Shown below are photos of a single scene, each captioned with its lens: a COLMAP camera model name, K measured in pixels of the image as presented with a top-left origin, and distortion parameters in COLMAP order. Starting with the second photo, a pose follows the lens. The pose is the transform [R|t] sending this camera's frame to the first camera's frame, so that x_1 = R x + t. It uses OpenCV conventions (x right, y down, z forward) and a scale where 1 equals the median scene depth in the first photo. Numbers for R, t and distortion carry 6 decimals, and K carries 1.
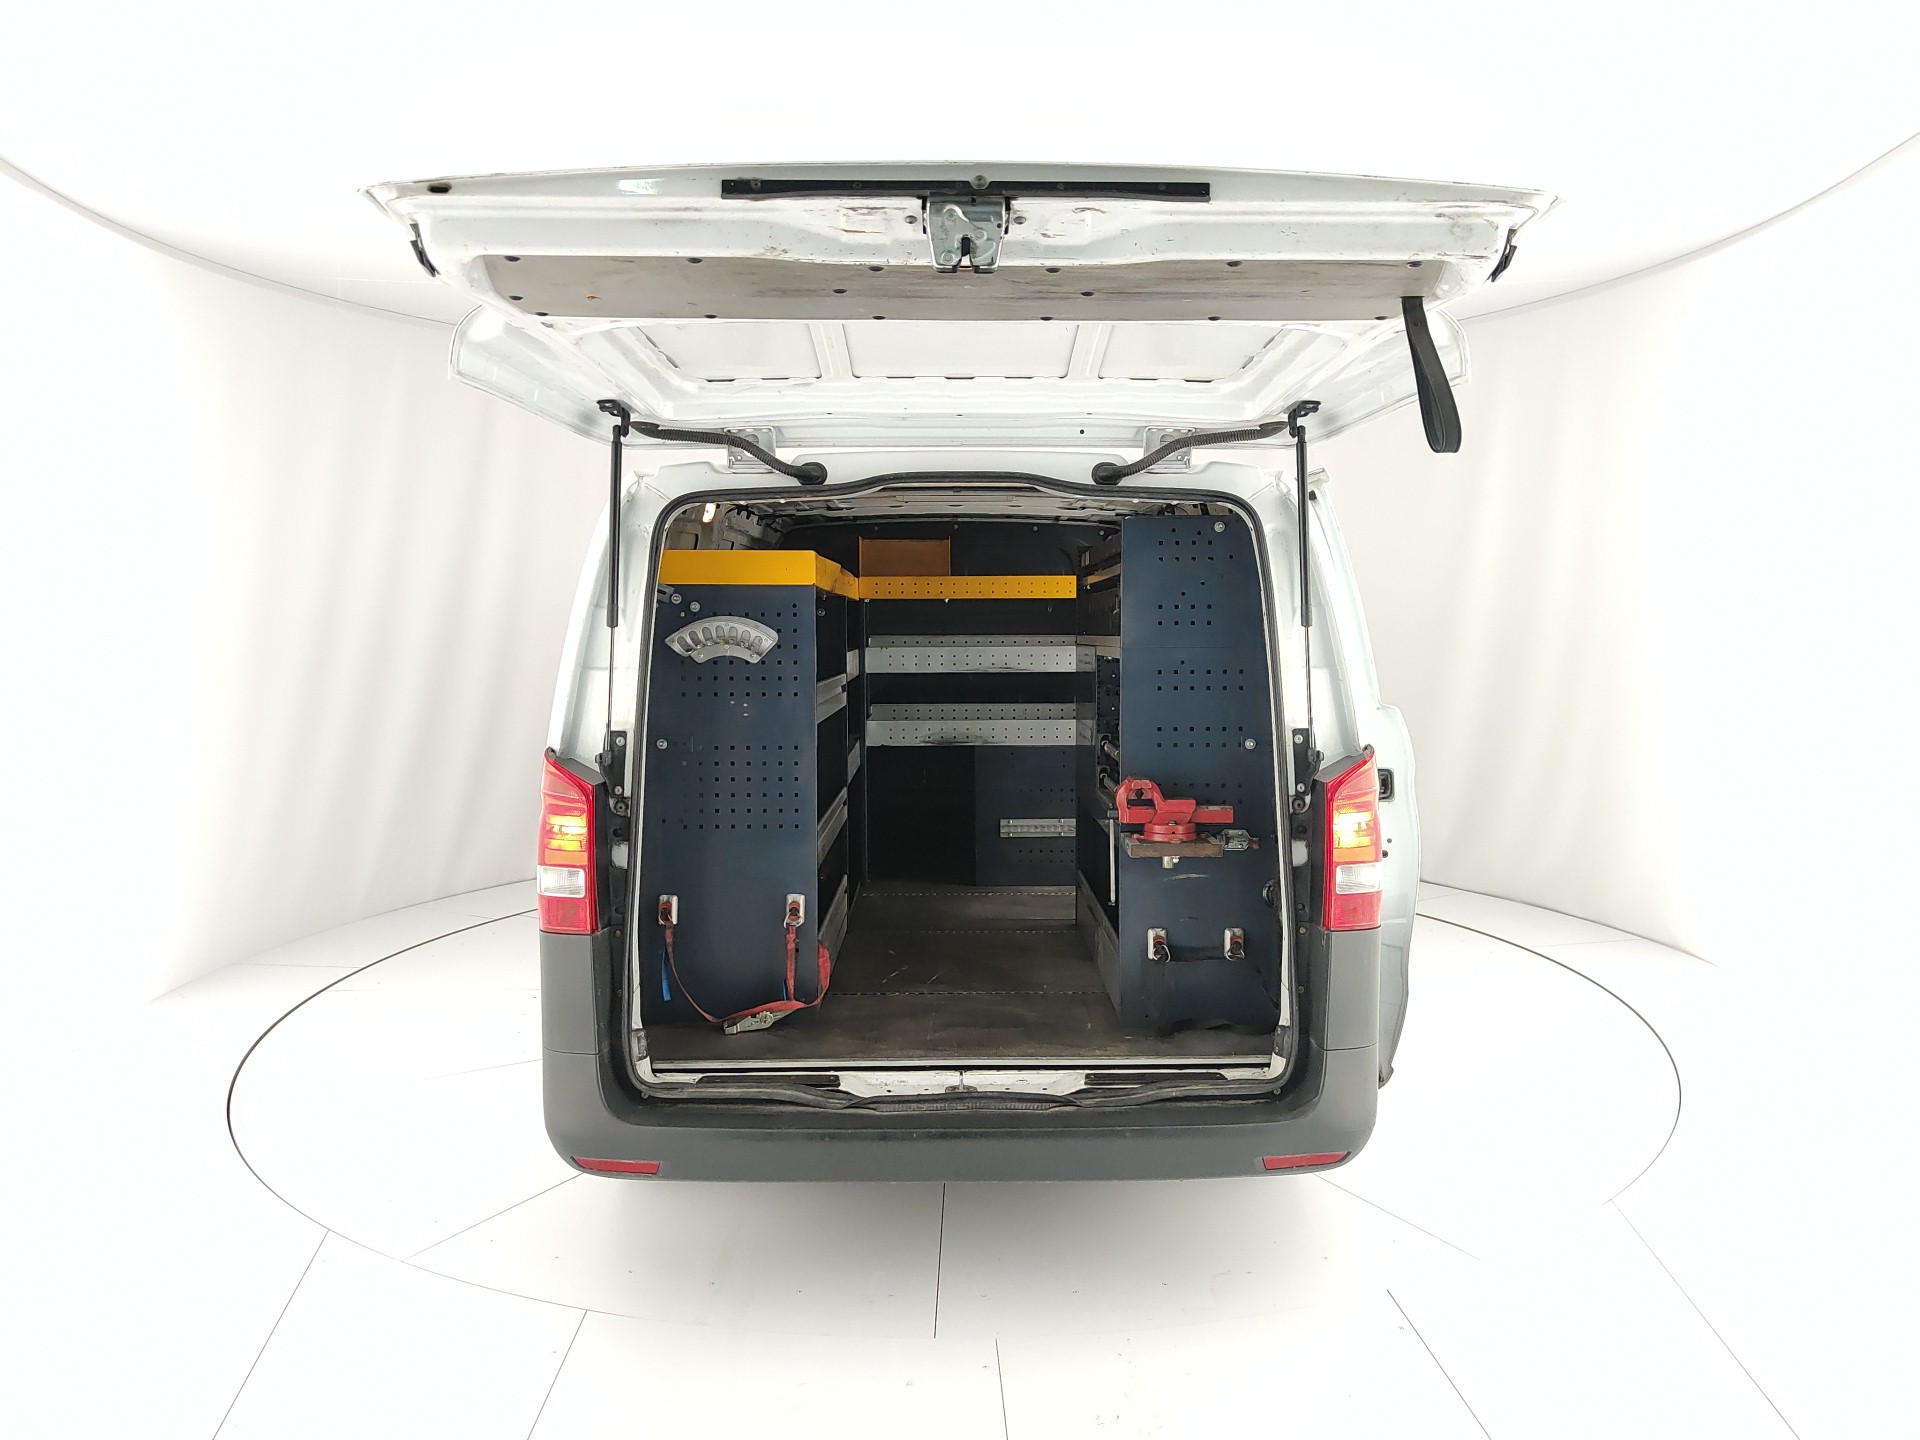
lens RADIAL K [[1358.2, 0, 965.8], [0, 1358.2, 713.6], [0, 0, 1]] dist [-0.000092, -0.022140]
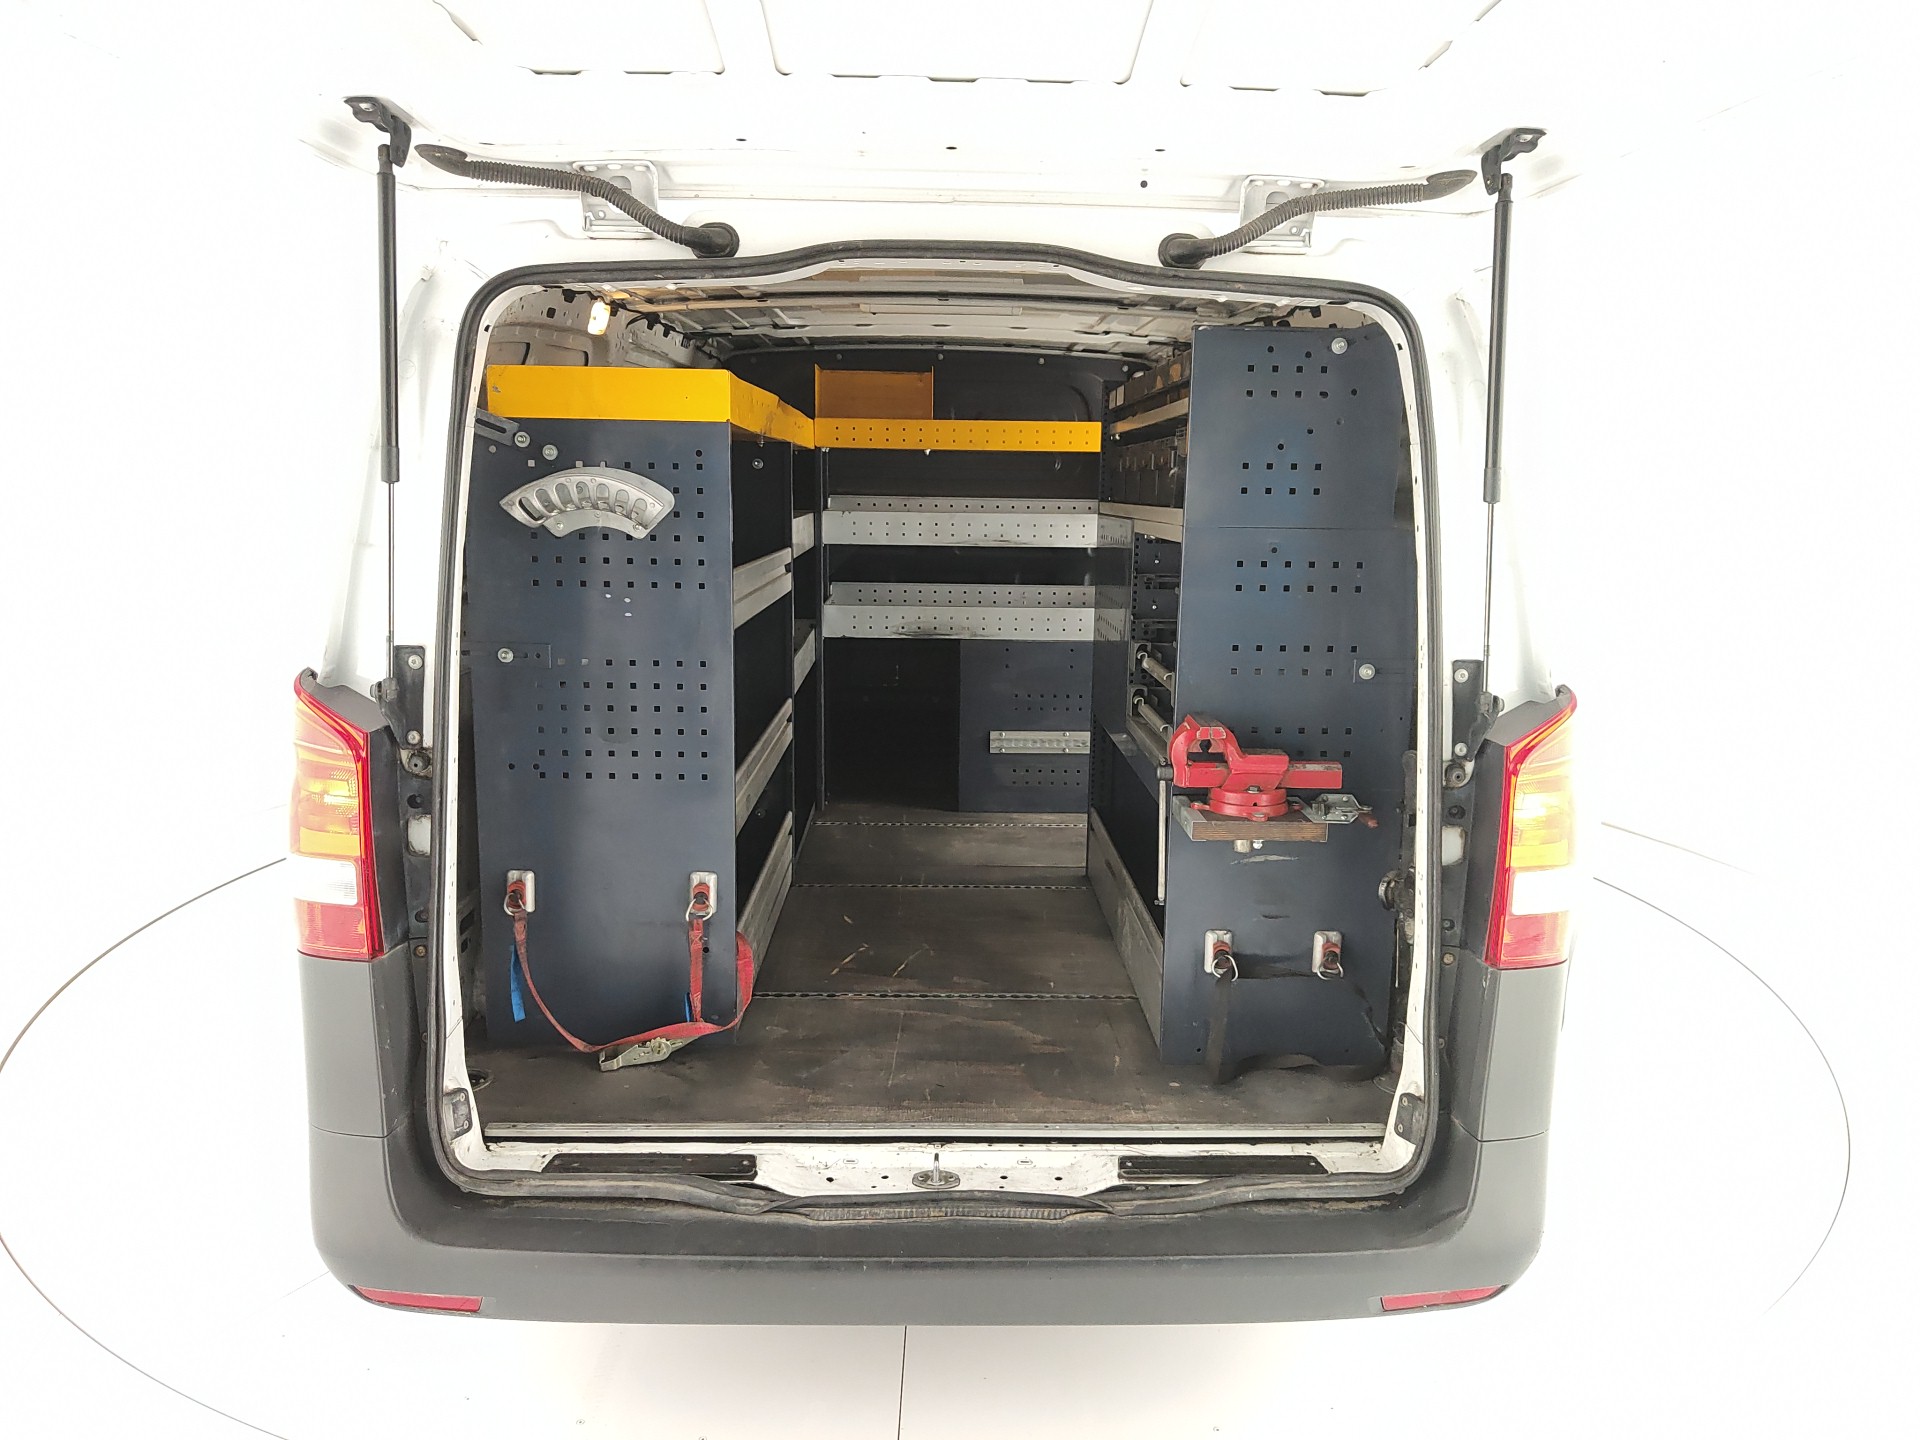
lens RADIAL K [[1358.2, 0, 965.8], [0, 1358.2, 713.6], [0, 0, 1]] dist [-0.000092, -0.022140]
pose [[0.999728, 0.016946, 0.015993, -0.003191], [-0.018539, 0.994259, 0.105385, -0.025874], [-0.014115, -0.105653, 0.994303, 0.331074]]
